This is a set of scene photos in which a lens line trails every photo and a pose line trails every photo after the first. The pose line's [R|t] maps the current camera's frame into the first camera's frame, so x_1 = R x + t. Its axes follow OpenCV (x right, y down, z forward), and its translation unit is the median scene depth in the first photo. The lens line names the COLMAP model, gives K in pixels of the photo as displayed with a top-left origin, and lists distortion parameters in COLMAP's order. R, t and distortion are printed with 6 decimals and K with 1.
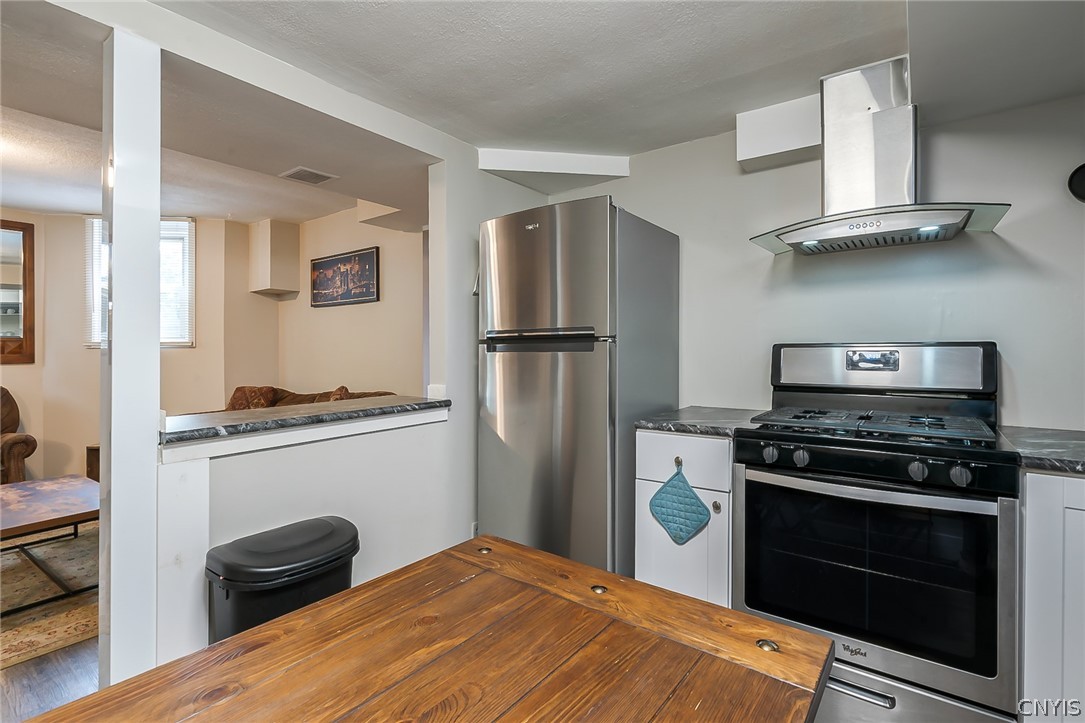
lens RADIAL K [[504.9, 0, 533.5], [0, 504.9, 353.1], [0, 0, 1]] dist [-0.008849, 0.000357]
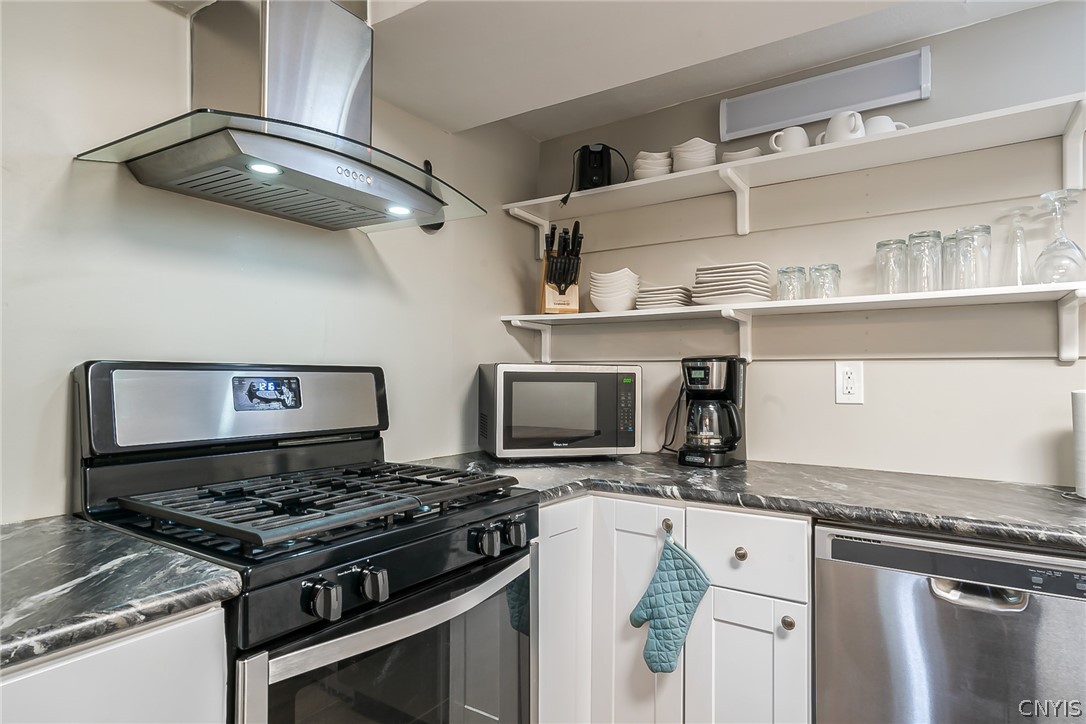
lens RADIAL K [[603.5, 0, 544.8], [0, 603.5, 362.3], [0, 0, 1]] dist [0.007890, -0.000271]
pose [[-0.070711, 0.032377, 0.996971, -0.041463], [-0.000265, 0.999472, -0.032477, 0.000448], [-0.997497, -0.002561, -0.070666, 0.338871]]
